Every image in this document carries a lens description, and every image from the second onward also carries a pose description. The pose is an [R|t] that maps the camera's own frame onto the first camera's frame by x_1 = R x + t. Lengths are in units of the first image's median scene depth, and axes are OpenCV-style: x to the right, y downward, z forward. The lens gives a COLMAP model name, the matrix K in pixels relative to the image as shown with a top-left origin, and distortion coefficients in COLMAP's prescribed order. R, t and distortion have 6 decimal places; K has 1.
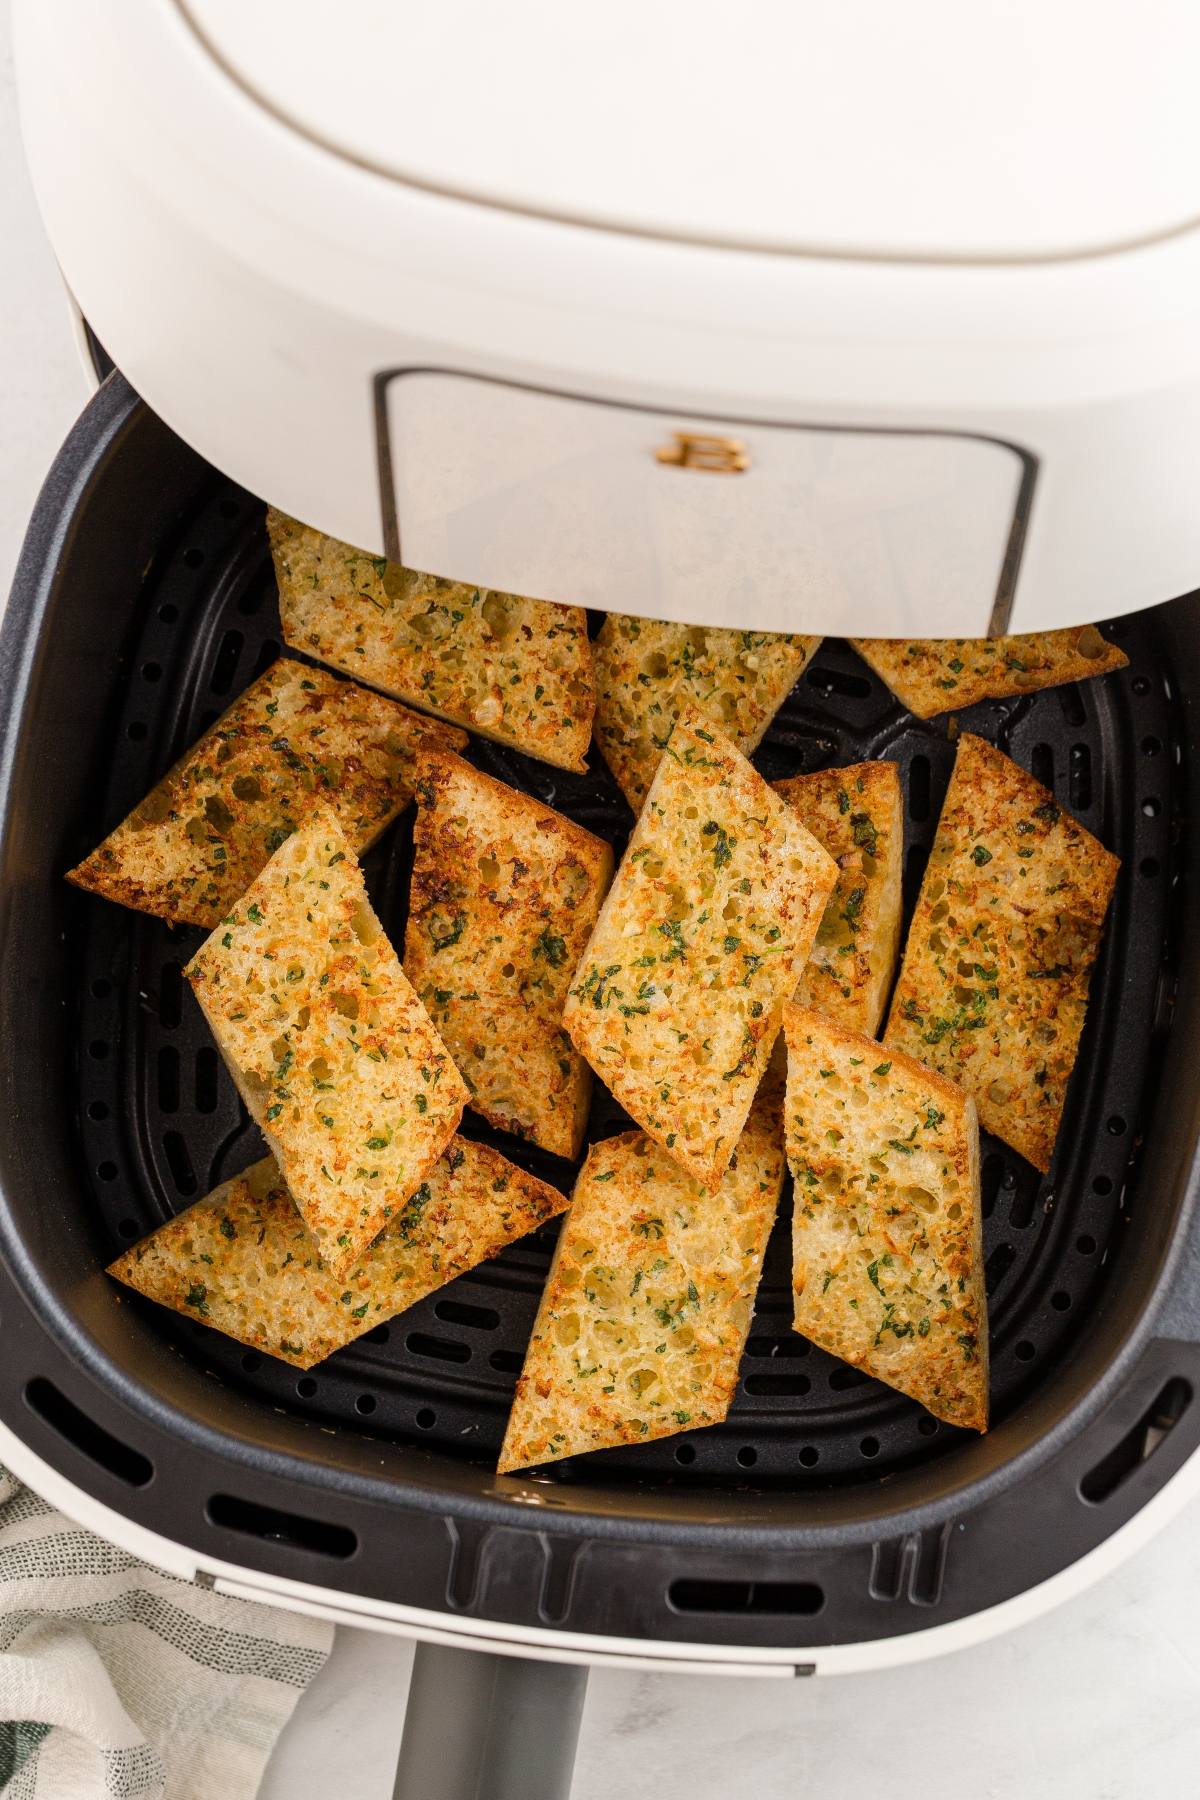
lens RADIAL K [[4071.7, 0, 600.0], [0, 4071.7, 900.0], [0, 0, 1]] dist [0.371835, -0.119547]
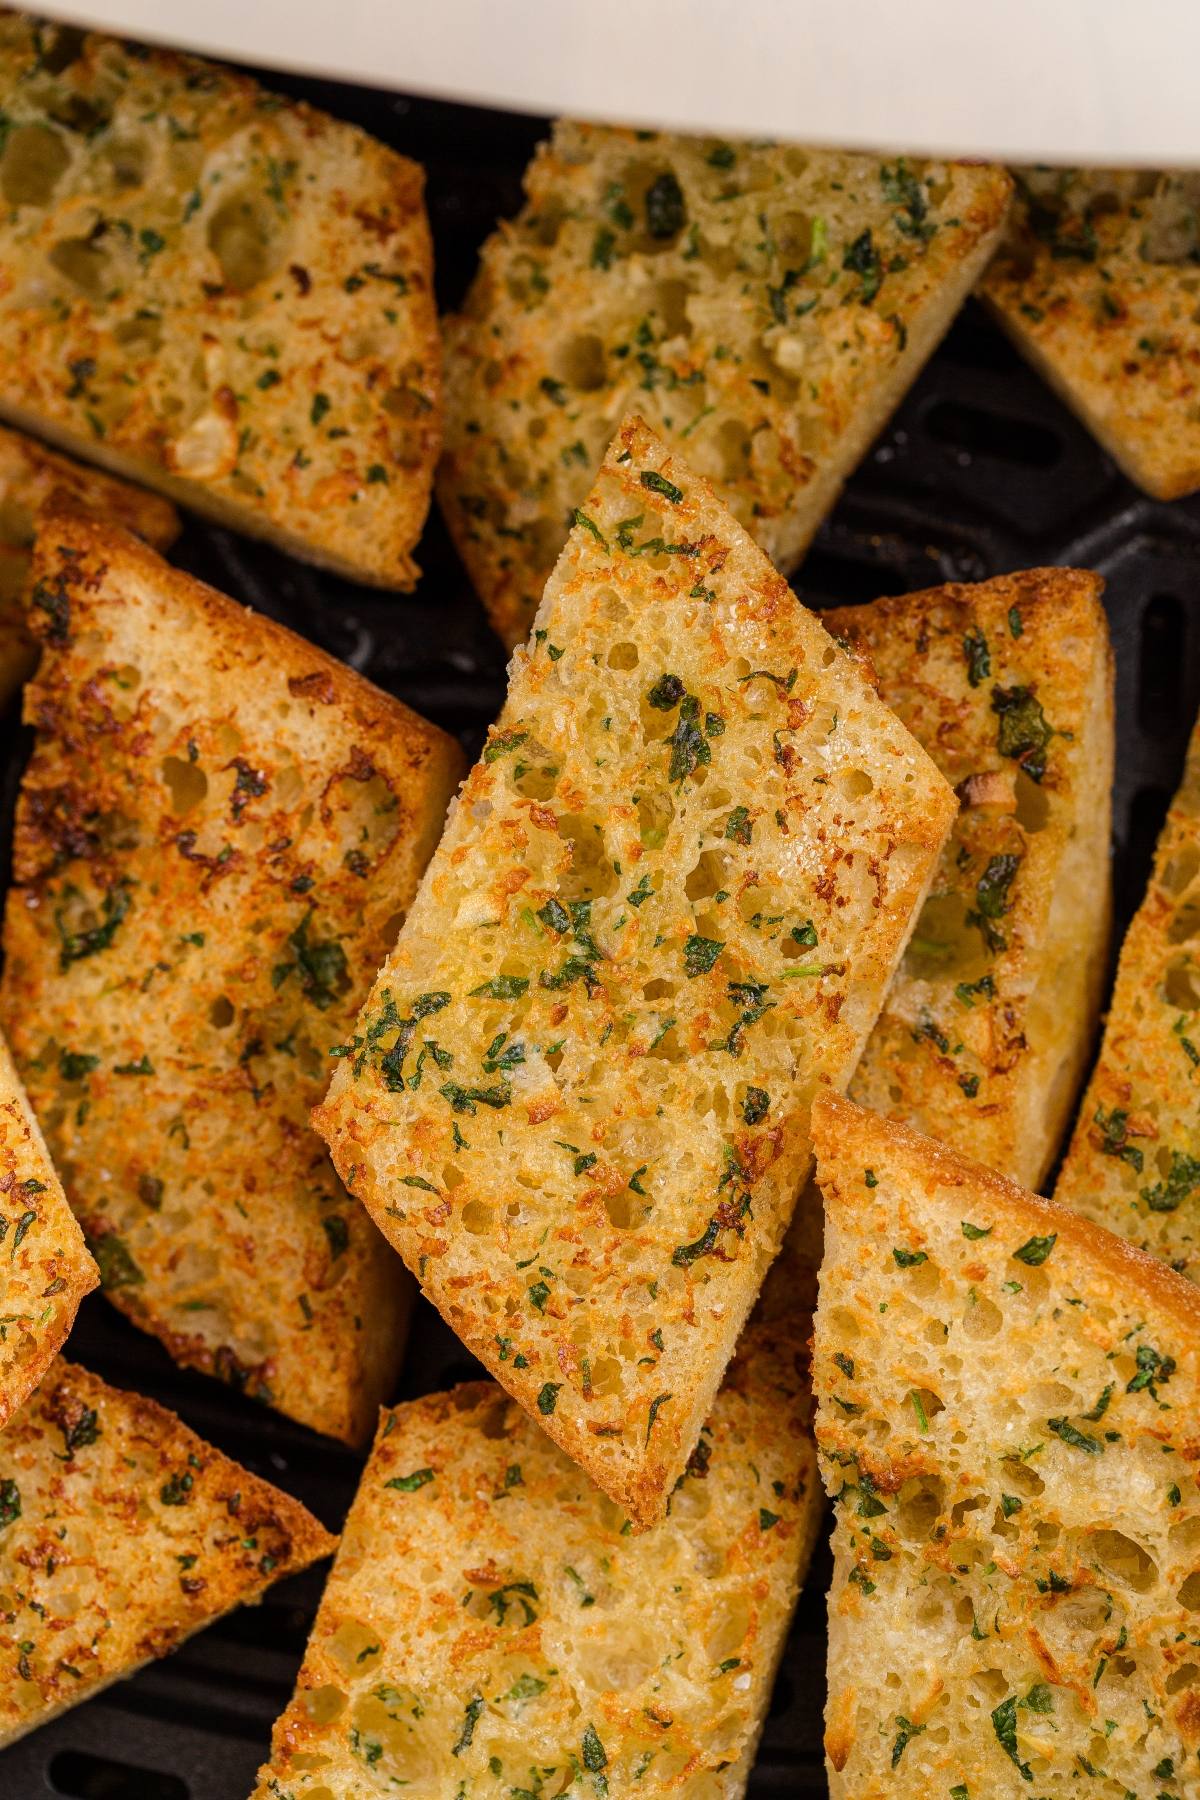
lens RADIAL K [[5210.0, 0, 570.5], [0, 5210.0, 892.2], [0, 0, 1]] dist [0.145790, 0.066239]
pose [[0.997043, 0.033879, -0.068974, 0.055540], [-0.039021, 0.996448, -0.074620, 0.045696], [0.066201, 0.077091, 0.994824, 0.431046]]
